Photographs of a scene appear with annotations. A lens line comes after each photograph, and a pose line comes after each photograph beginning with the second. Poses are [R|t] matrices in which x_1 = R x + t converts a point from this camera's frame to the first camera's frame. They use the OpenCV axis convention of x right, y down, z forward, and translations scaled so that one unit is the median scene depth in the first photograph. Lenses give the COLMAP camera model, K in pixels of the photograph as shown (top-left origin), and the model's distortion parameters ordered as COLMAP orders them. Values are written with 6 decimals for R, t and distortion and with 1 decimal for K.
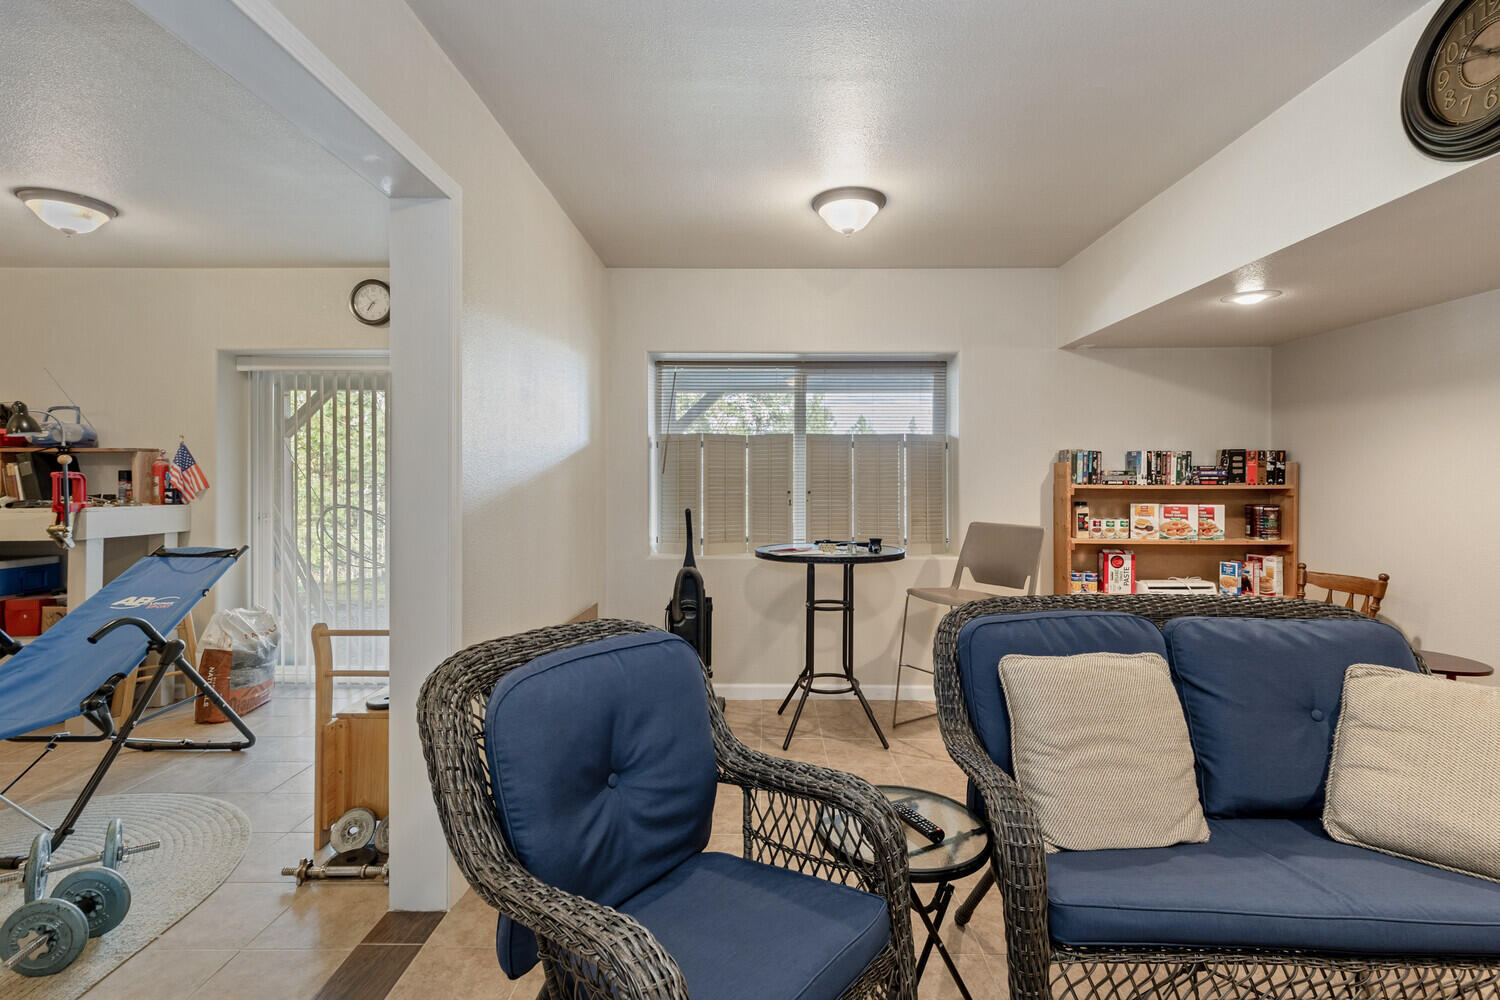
lens RADIAL K [[674.9, 0, 747.3], [0, 674.9, 475.0], [0, 0, 1]] dist [0.007236, -0.000113]
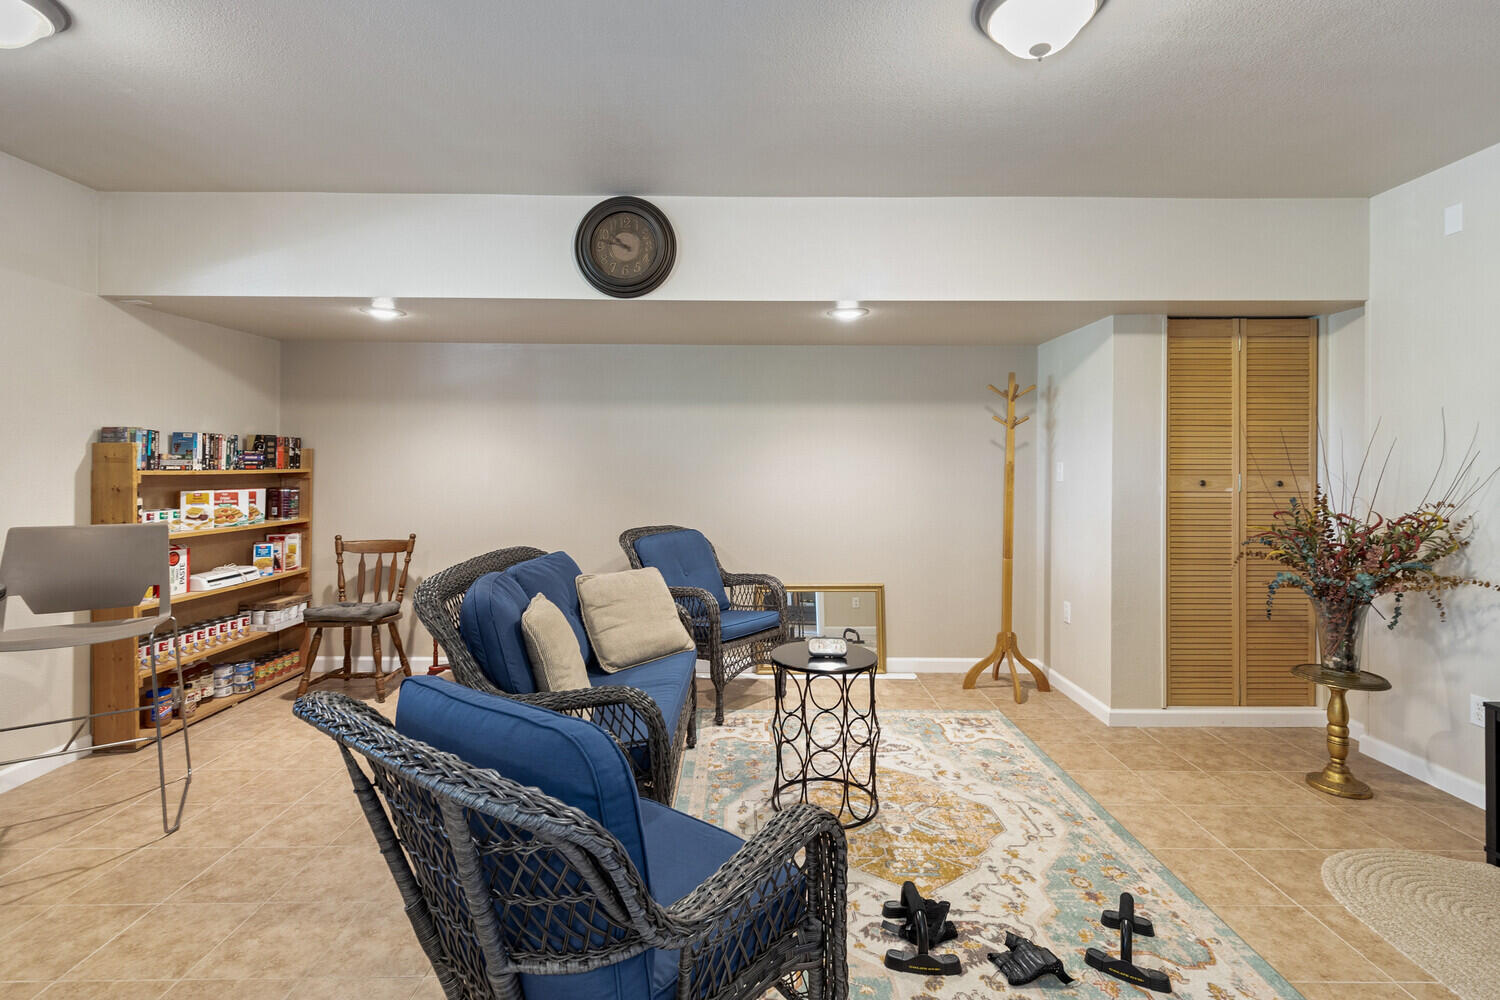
lens RADIAL K [[712.3, 0, 751.9], [0, 712.3, 463.1], [0, 0, 1]] dist [0.000180, -0.000207]
pose [[-0.023004, -0.000514, 0.999735, -0.391921], [-0.009117, 0.999958, 0.000304, -0.001859], [-0.999694, -0.009107, -0.023008, 0.279425]]
